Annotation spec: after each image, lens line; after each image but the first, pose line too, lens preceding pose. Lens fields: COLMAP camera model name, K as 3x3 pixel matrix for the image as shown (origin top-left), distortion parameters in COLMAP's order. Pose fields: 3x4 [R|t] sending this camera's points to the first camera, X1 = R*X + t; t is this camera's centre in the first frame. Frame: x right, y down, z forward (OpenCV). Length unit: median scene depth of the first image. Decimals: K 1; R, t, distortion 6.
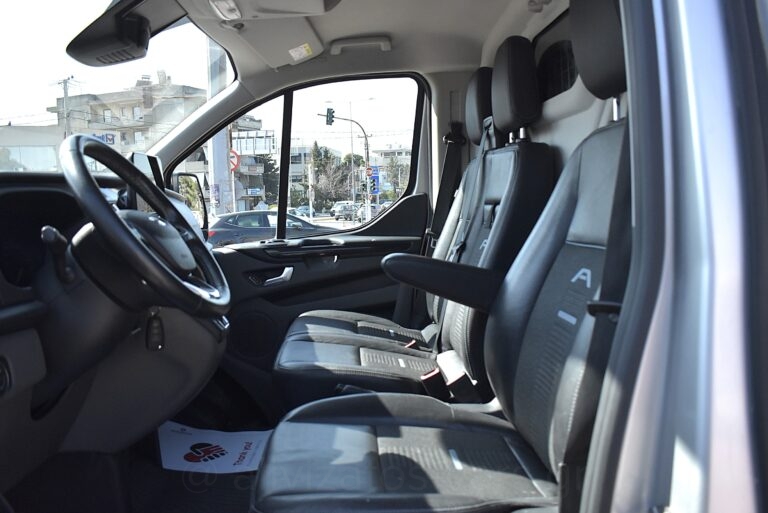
lens RADIAL K [[618.4, 0, 384.0], [0, 618.4, 256.5], [0, 0, 1]] dist [-0.135089, 0.003058]
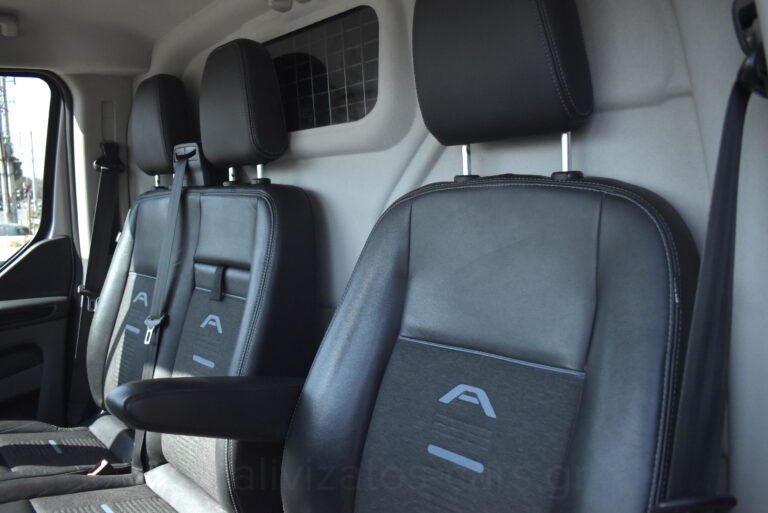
lens RADIAL K [[597.9, 0, 384.0], [0, 597.9, 256.5], [0, 0, 1]] dist [-0.095396, 0.008630]
pose [[0.776868, -0.070689, 0.625683, -0.100102], [0.071837, 0.997140, 0.023460, -0.088333], [-0.625552, 0.026722, 0.779725, 0.287861]]
